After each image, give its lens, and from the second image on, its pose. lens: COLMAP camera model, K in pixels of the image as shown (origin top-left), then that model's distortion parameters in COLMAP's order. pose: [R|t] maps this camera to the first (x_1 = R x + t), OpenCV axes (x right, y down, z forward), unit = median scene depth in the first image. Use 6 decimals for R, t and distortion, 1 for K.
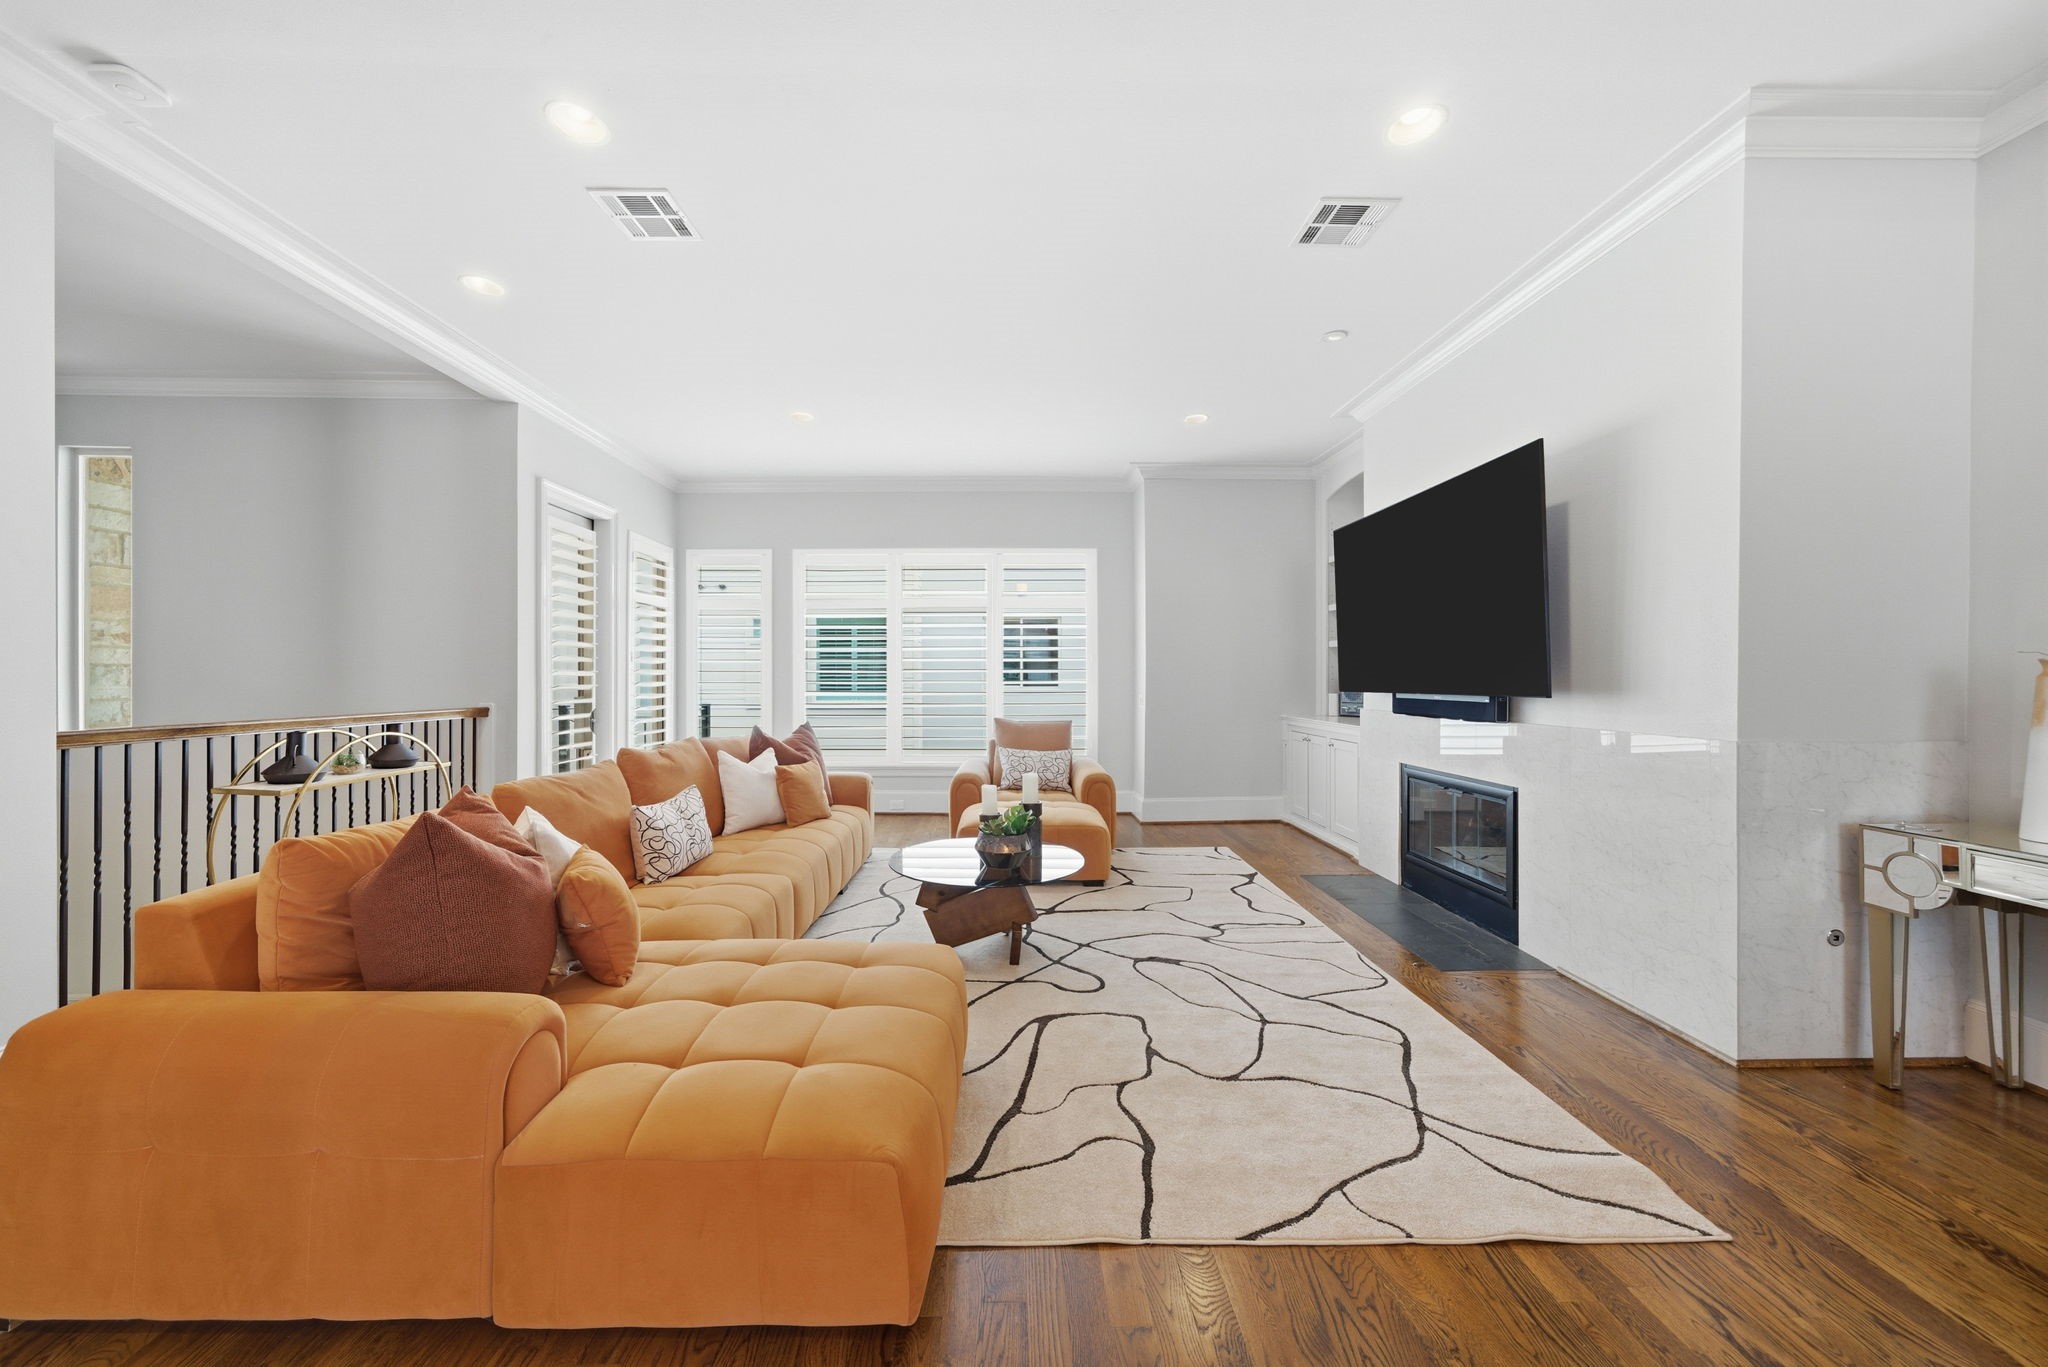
lens RADIAL K [[711.6, 0, 1032.7], [0, 711.6, 677.0], [0, 0, 1]] dist [-0.000584, 0.000427]
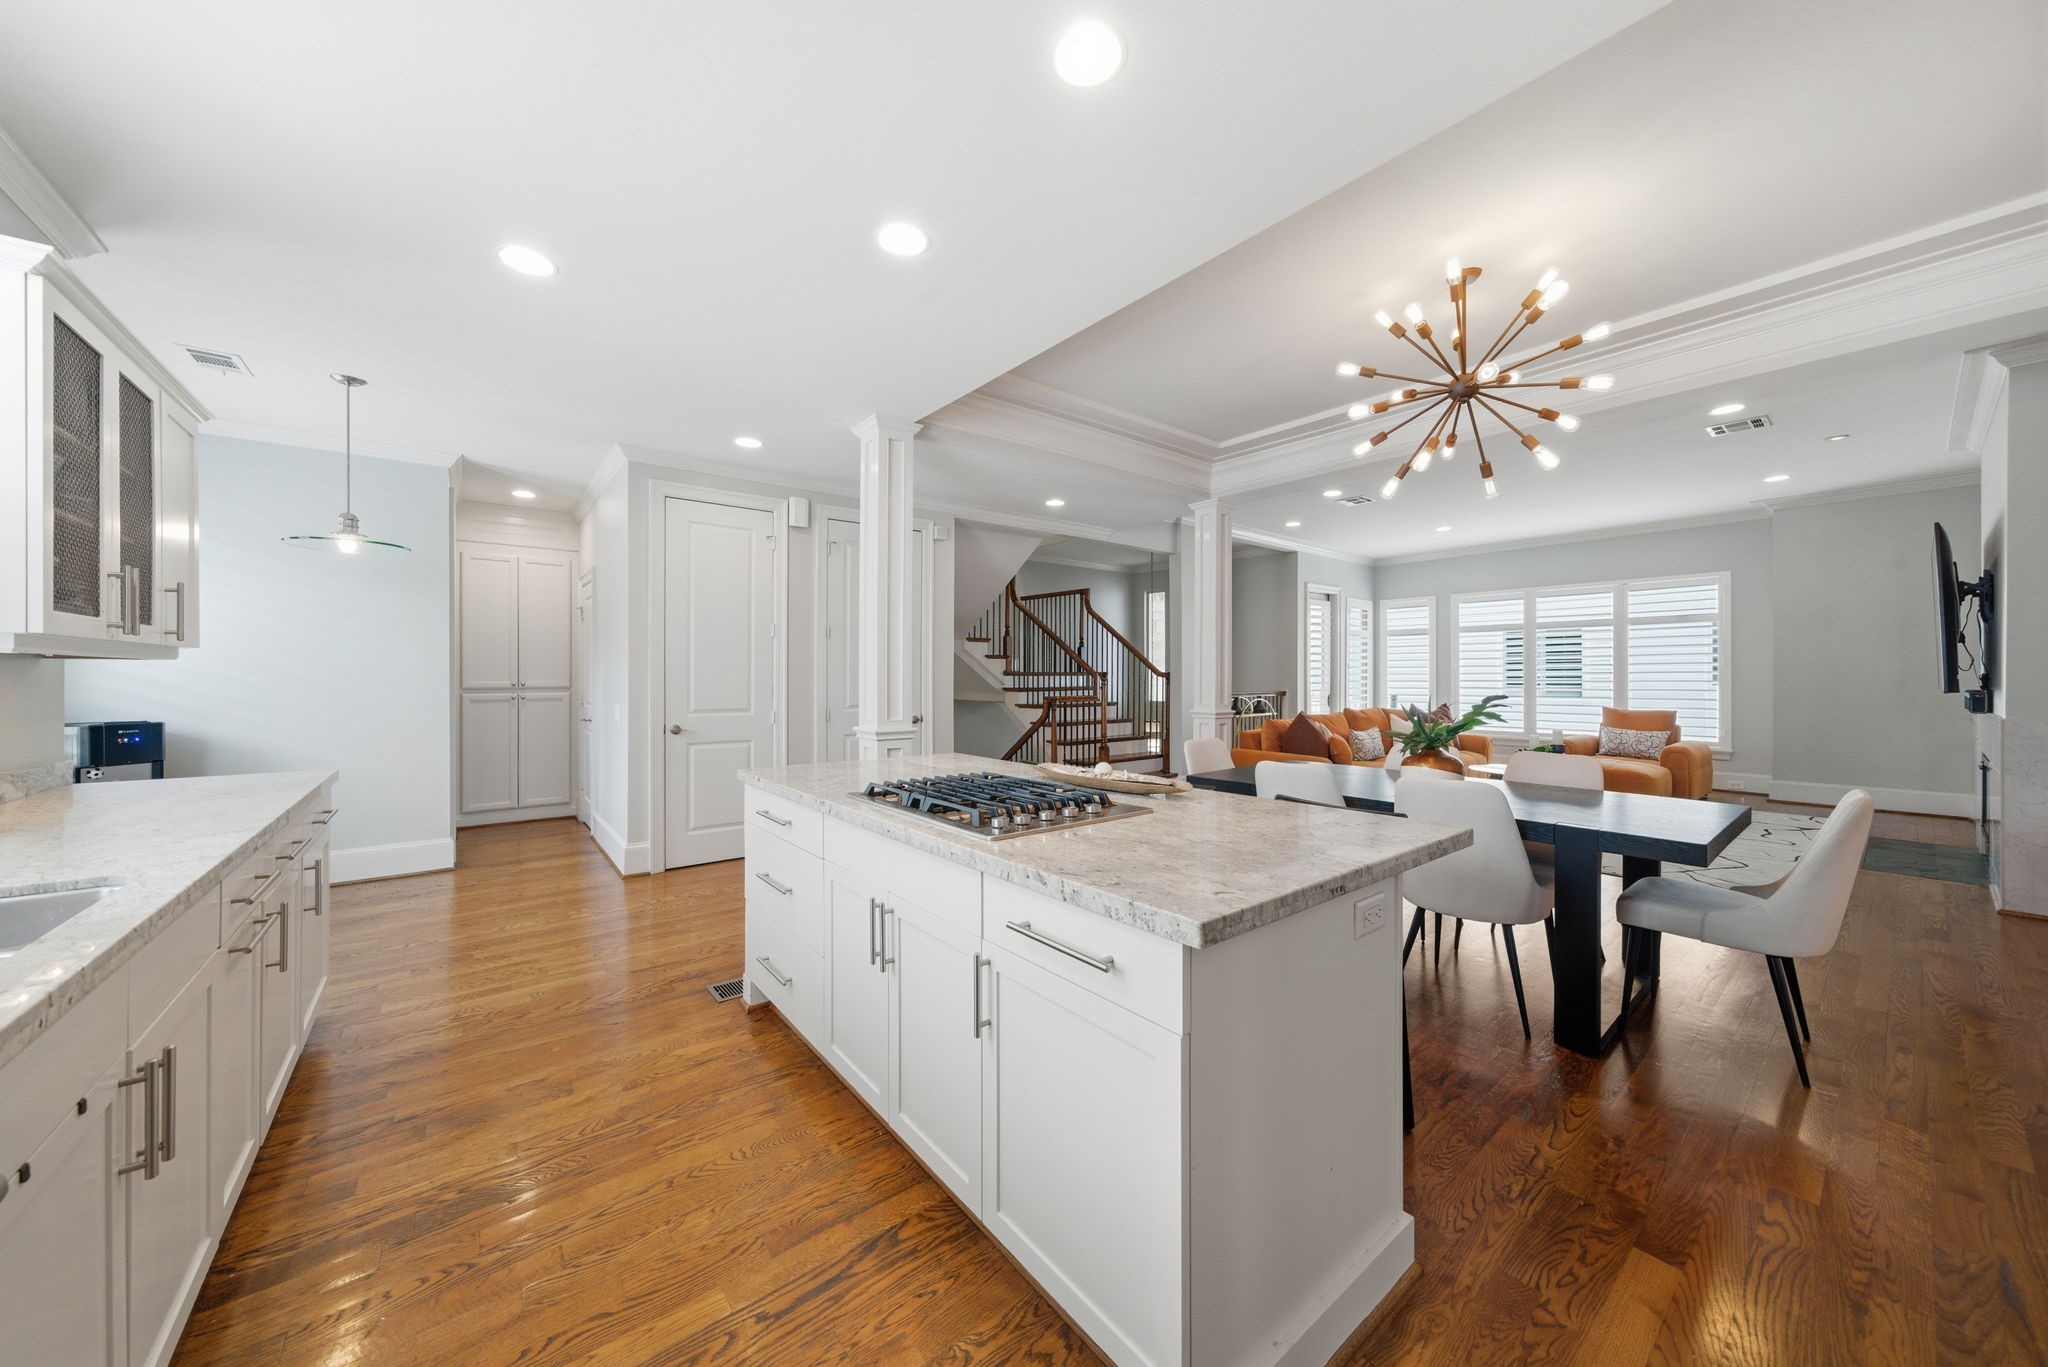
lens RADIAL K [[711.6, 0, 1032.7], [0, 711.6, 677.0], [0, 0, 1]] dist [-0.000584, 0.000427]
pose [[0.600791, -0.001059, -0.799405, 0.688697], [0.004054, 0.999990, 0.001722, -0.009821], [0.799396, -0.004276, 0.600790, -1.251195]]
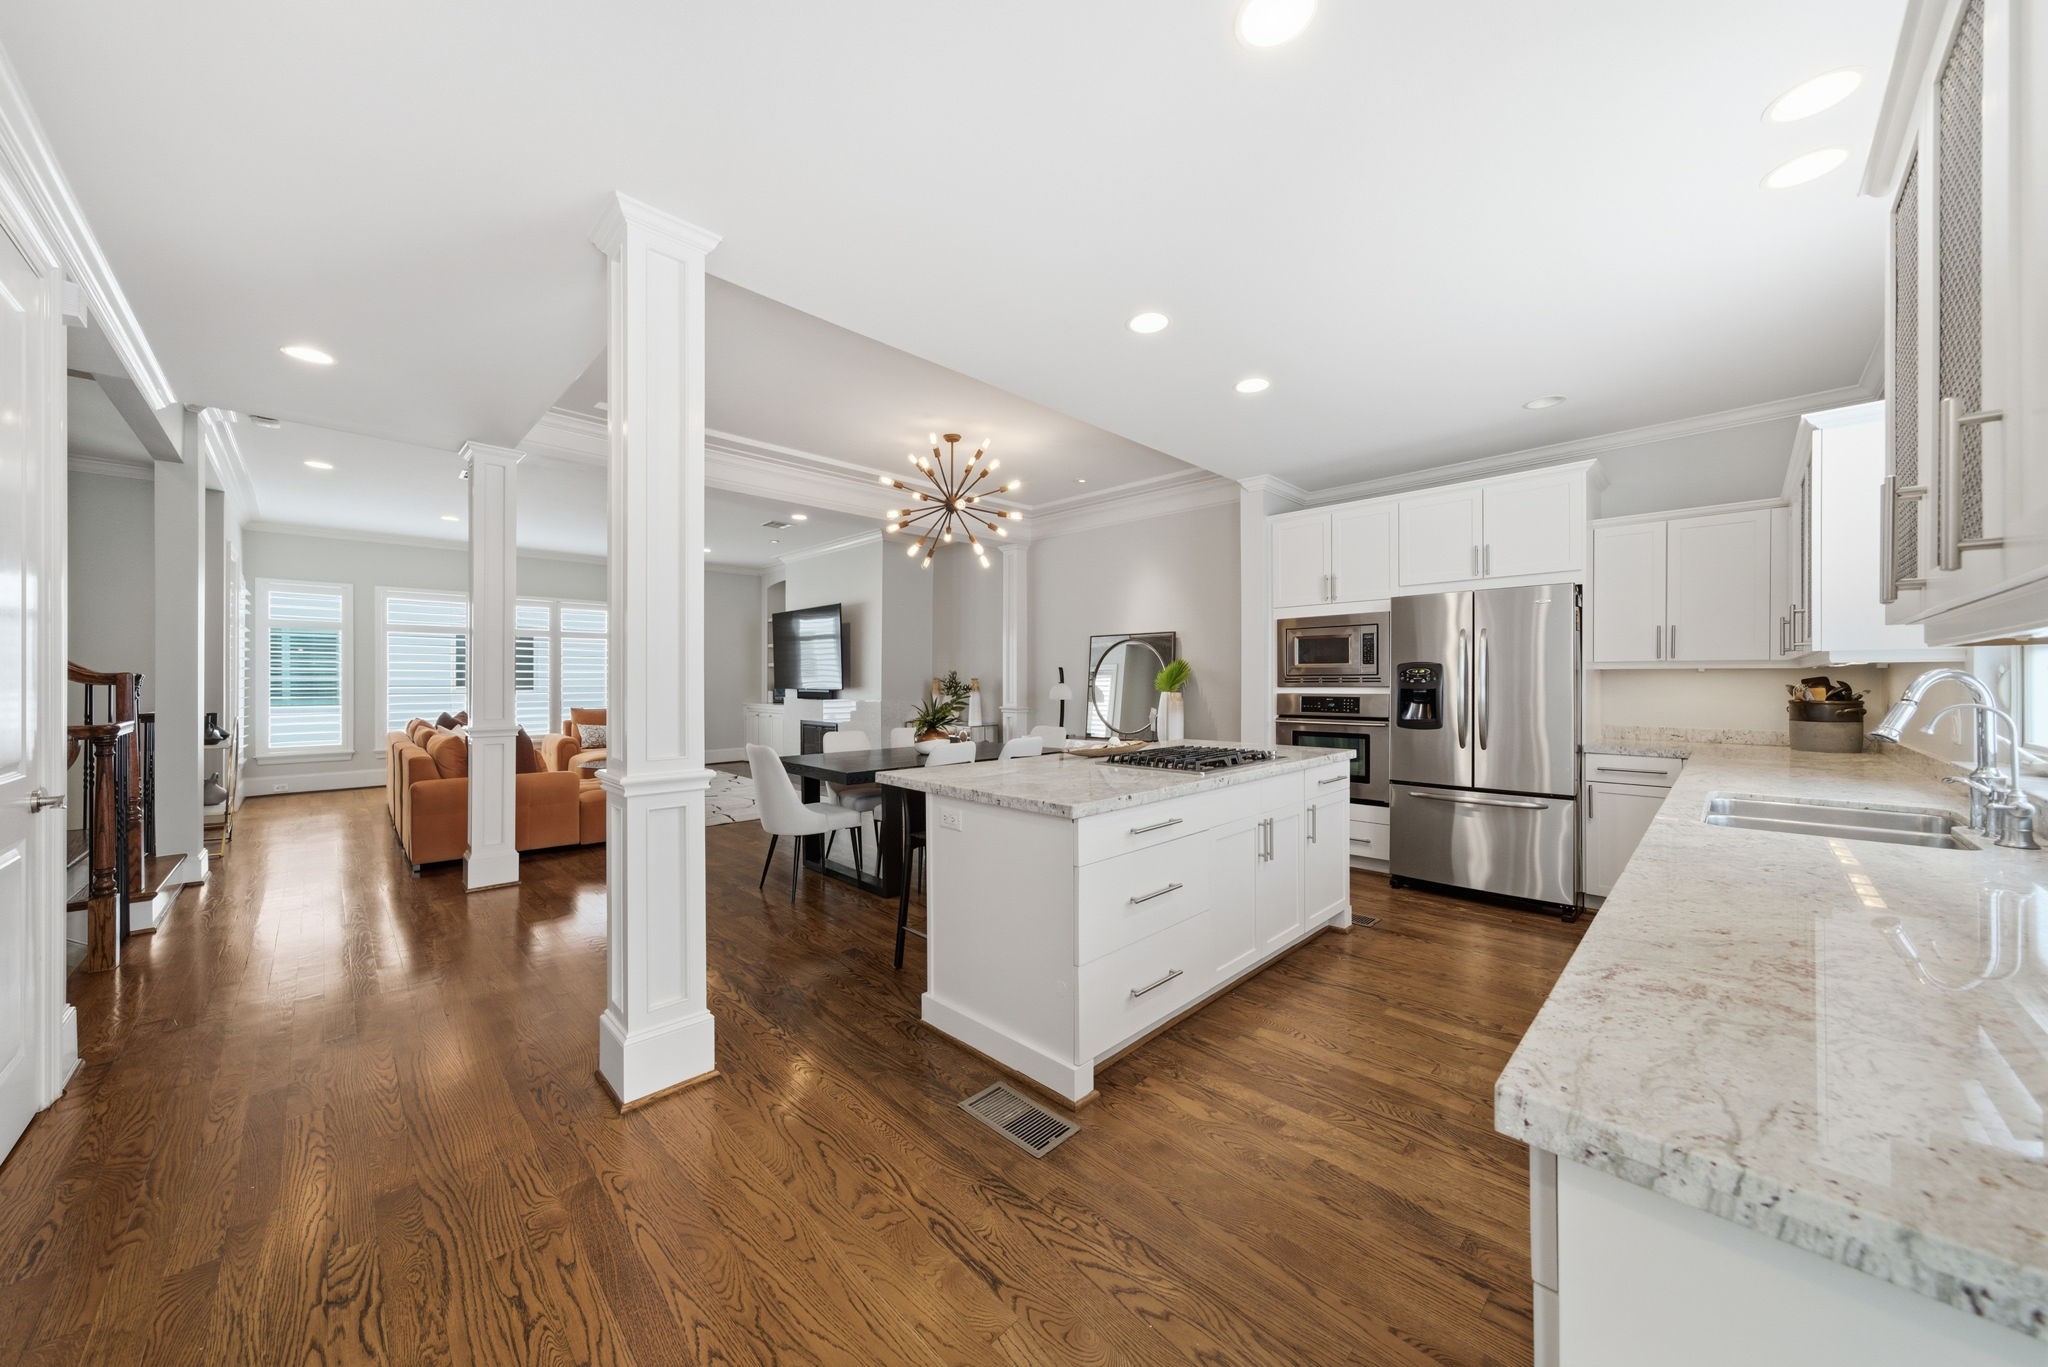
lens RADIAL K [[711.6, 0, 1032.7], [0, 711.6, 677.0], [0, 0, 1]] dist [-0.000584, 0.000427]
pose [[0.720280, -0.002226, 0.693680, -0.665115], [0.005069, 0.999985, -0.002054, -0.003406], [-0.693665, 0.004995, 0.720280, -1.450262]]
